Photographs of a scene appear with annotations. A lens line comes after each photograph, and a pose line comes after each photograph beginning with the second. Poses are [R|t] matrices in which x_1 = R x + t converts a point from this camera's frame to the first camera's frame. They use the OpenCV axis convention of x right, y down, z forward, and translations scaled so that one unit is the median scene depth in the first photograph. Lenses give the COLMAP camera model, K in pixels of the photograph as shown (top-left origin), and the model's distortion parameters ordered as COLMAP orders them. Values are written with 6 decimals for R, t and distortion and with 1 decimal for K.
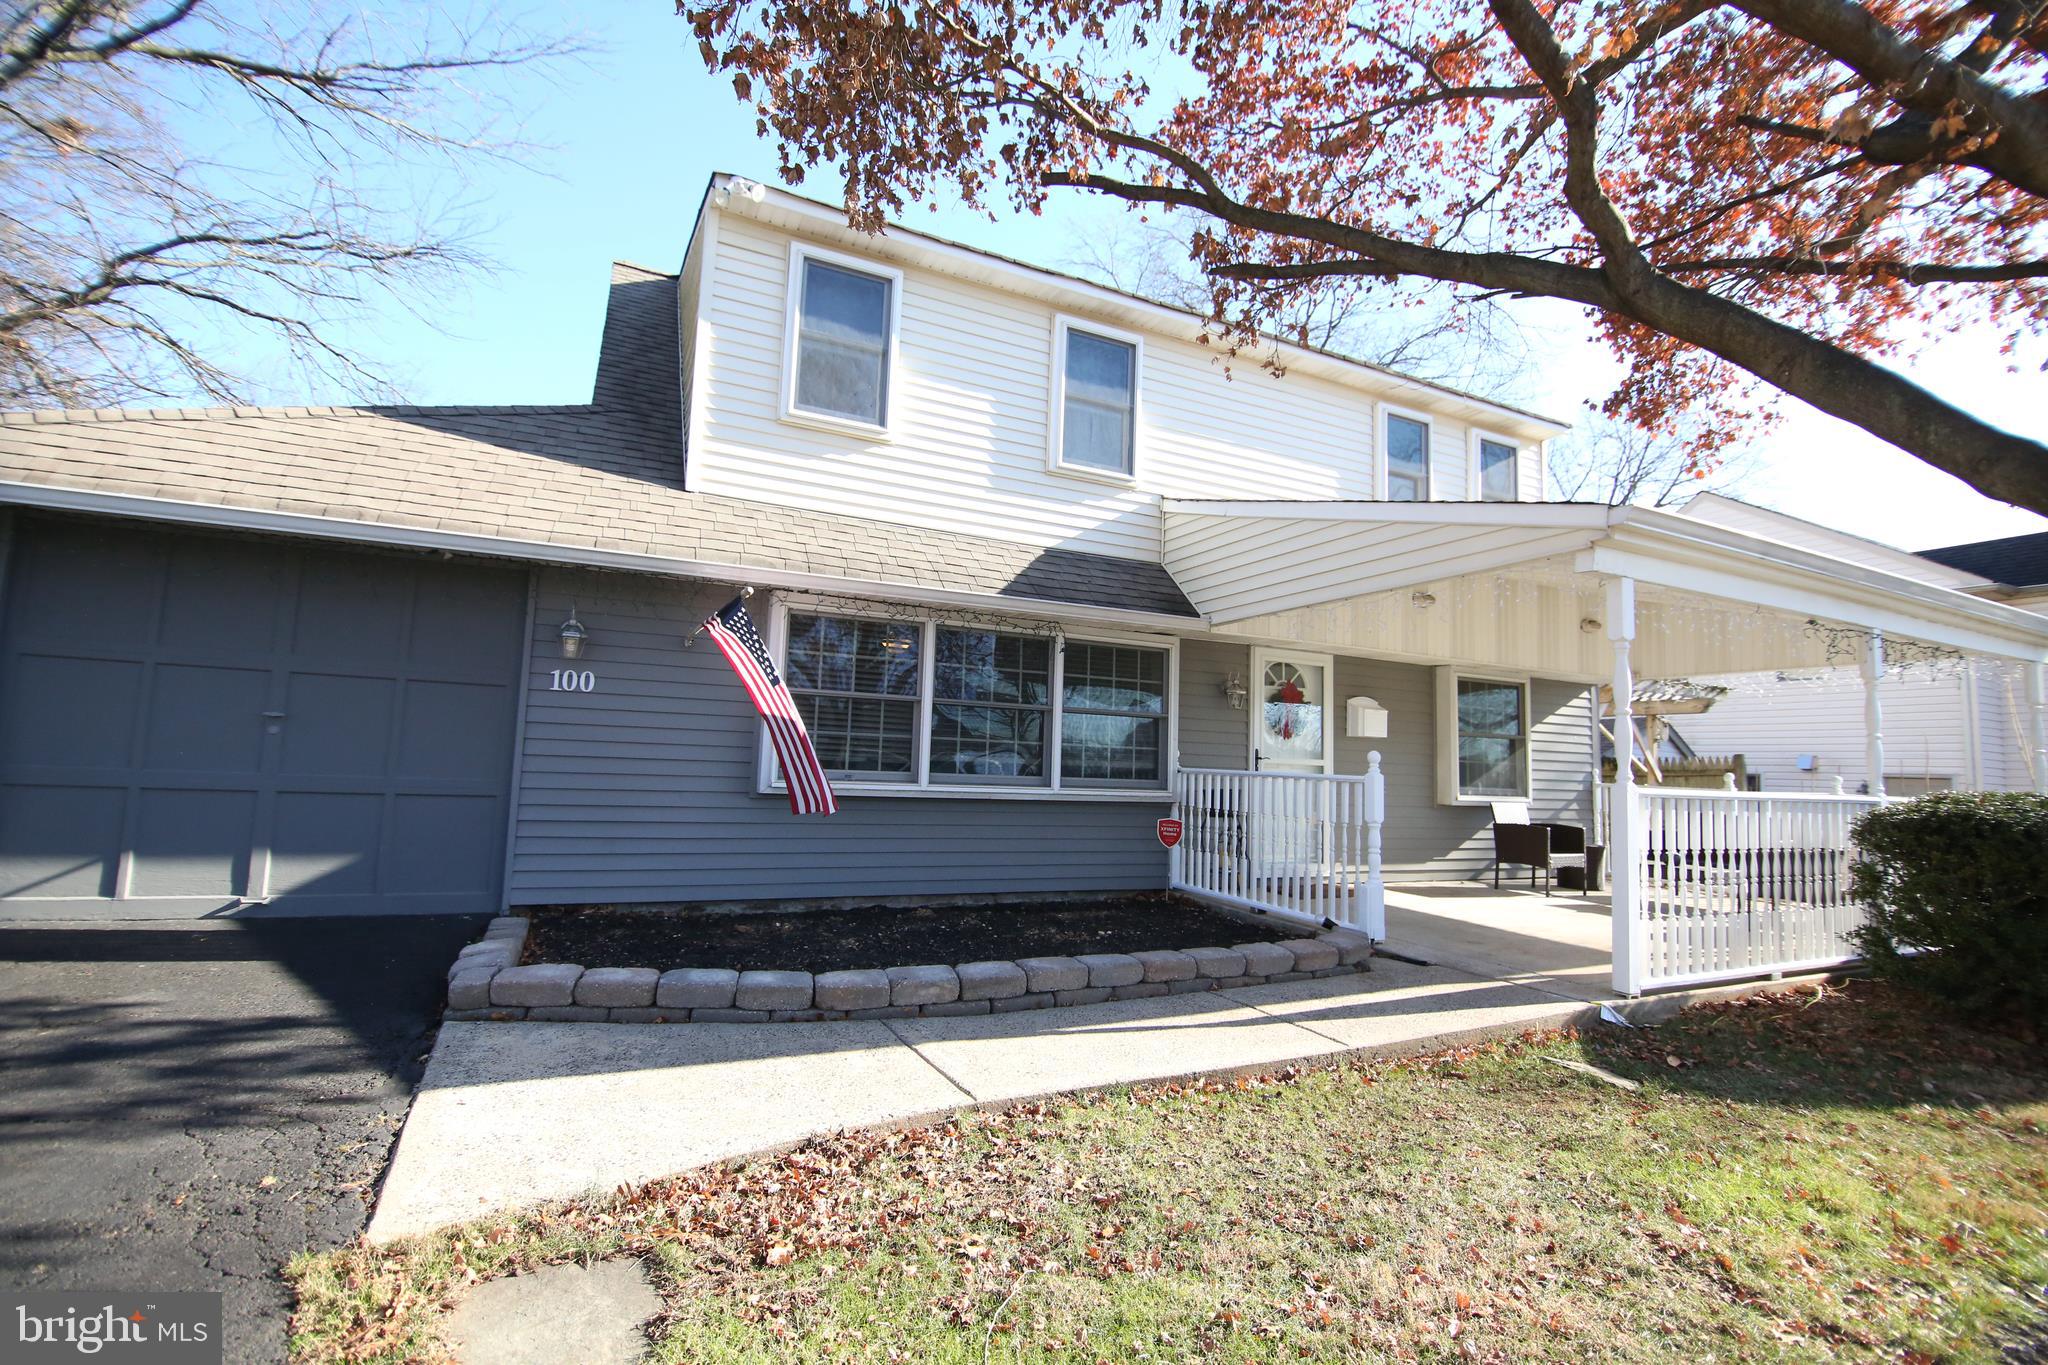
lens RADIAL K [[913.1, 0, 1022.3], [0, 913.1, 679.3], [0, 0, 1]] dist [-0.003785, -0.008895]
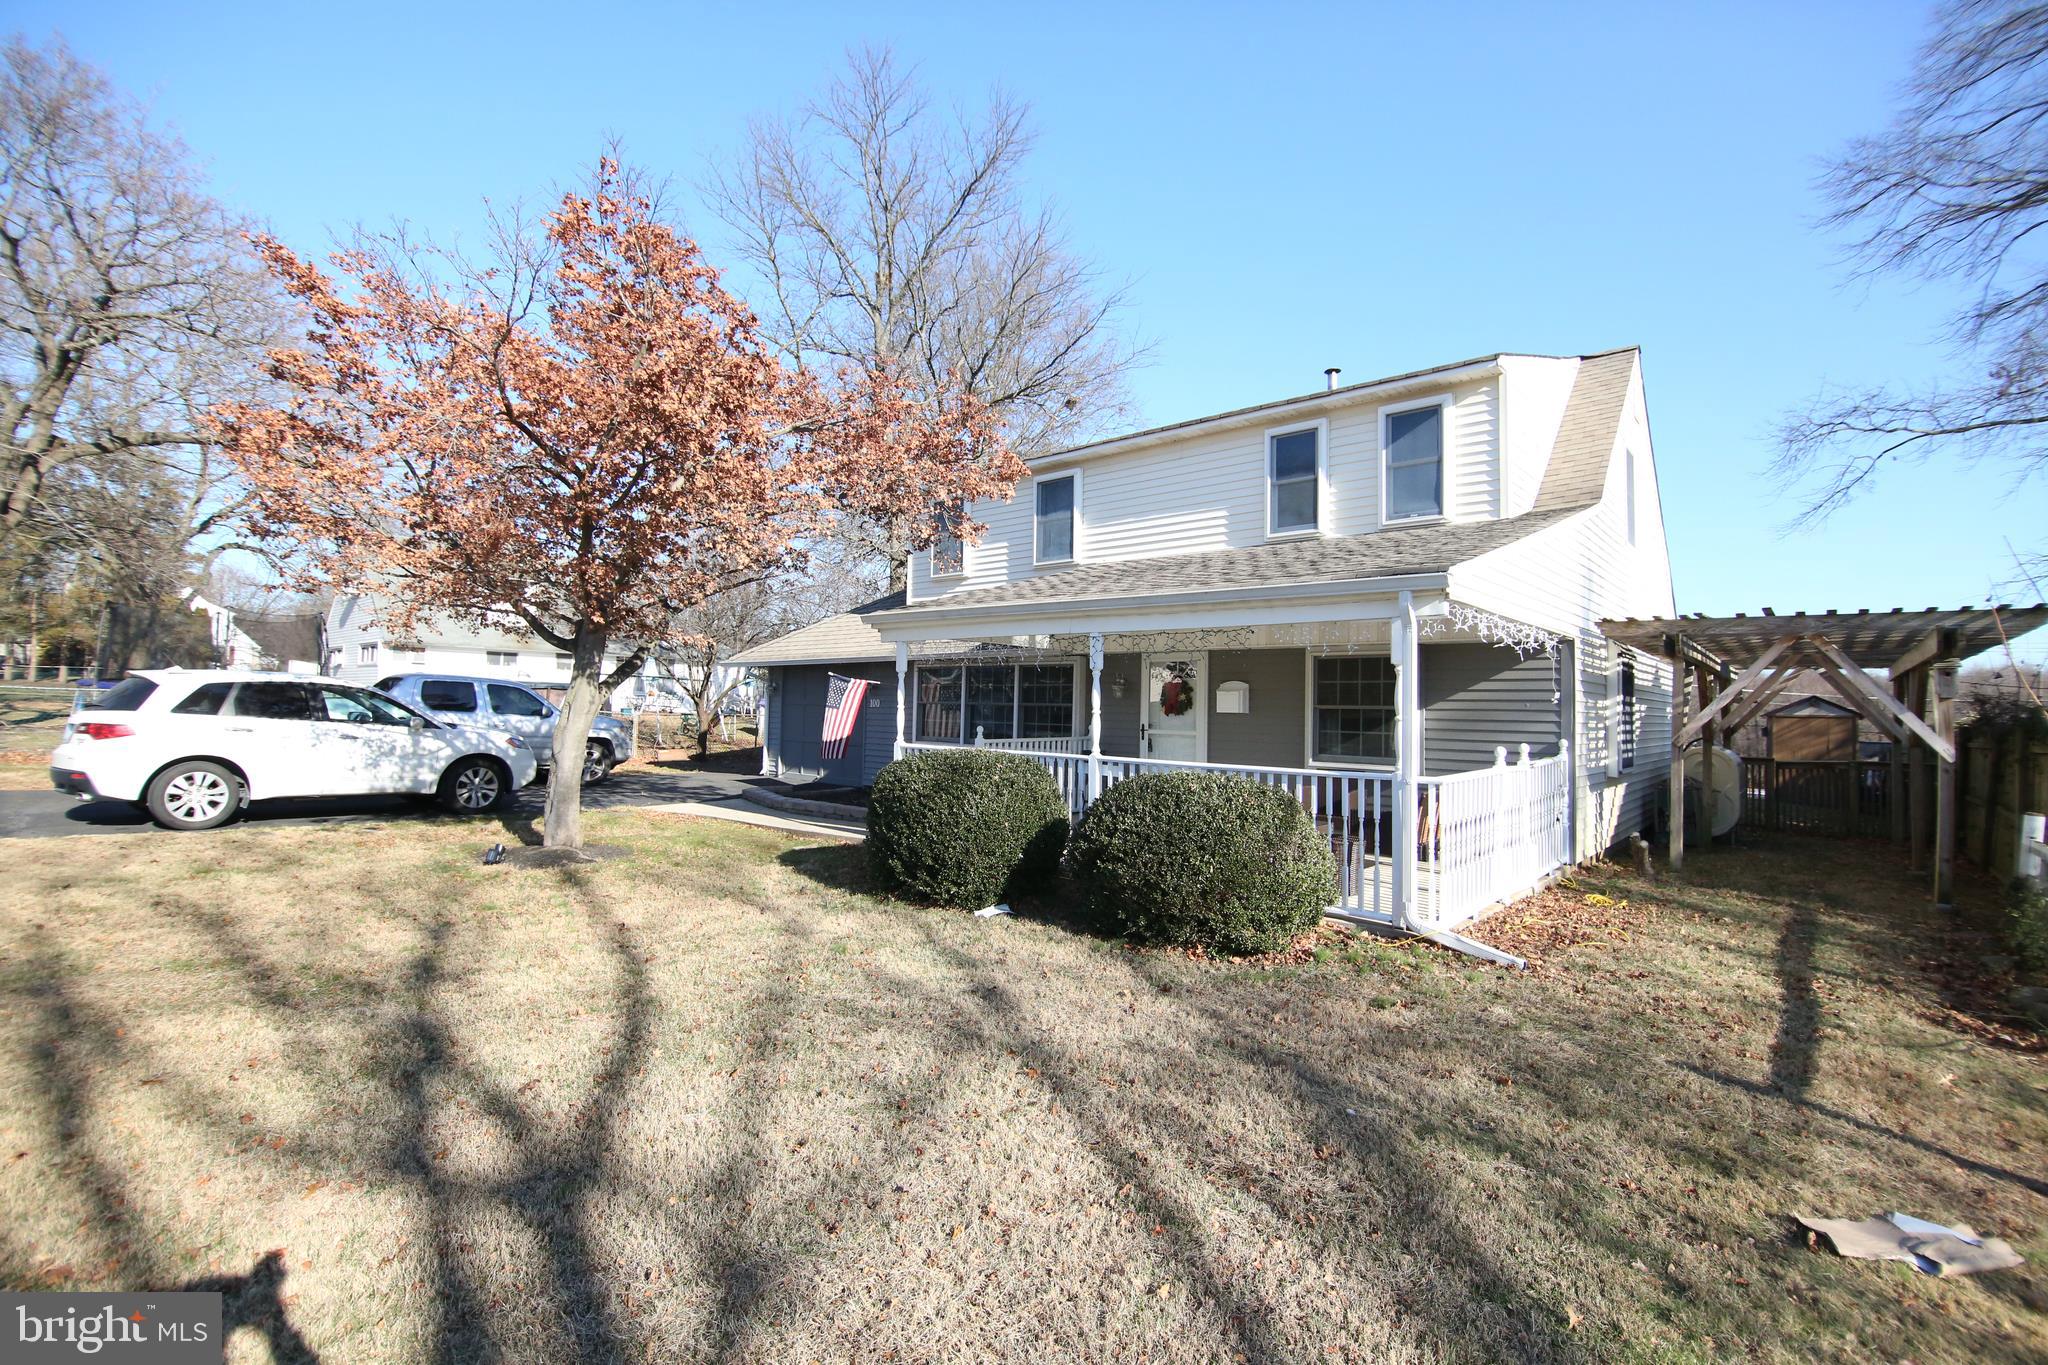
lens RADIAL K [[913.1, 0, 1028.1], [0, 913.1, 679.2], [0, 0, 1]] dist [-0.003785, -0.008895]
pose [[0.402429, -0.058738, -0.913565, 2.301480], [0.081516, 0.996274, -0.028148, 0.046415], [0.911814, -0.063143, 0.405718, 0.366355]]
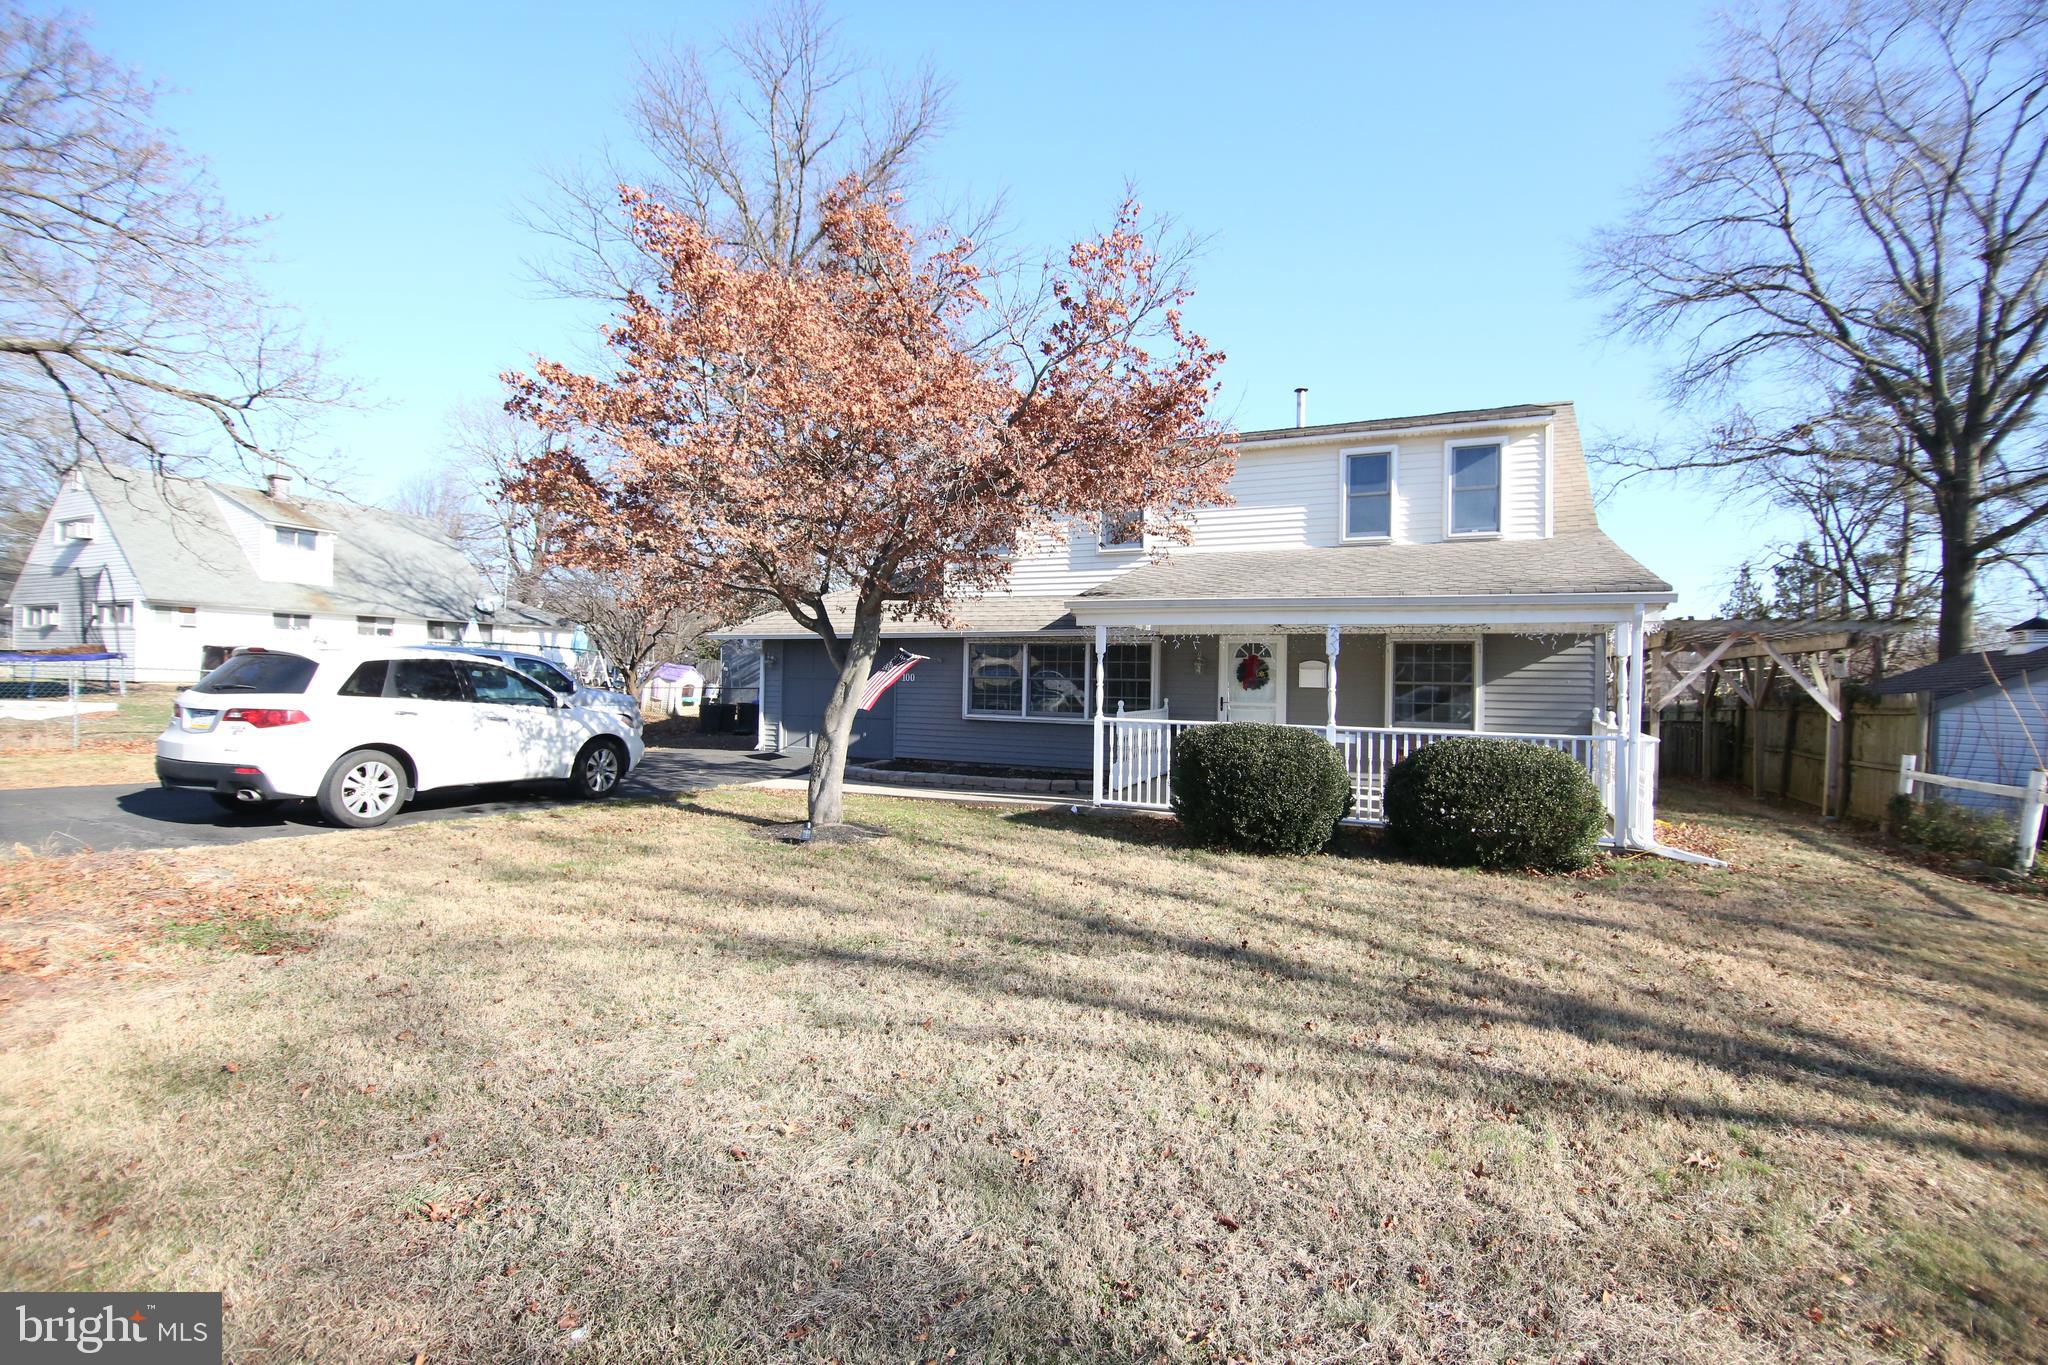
lens RADIAL K [[913.1, 0, 1027.4], [0, 913.1, 677.3], [0, 0, 1]] dist [-0.003785, -0.008895]
pose [[0.648437, -0.028025, -0.760752, 1.967396], [0.077948, 0.996514, 0.029730, -0.057133], [0.757267, -0.078578, 0.648361, -0.537948]]
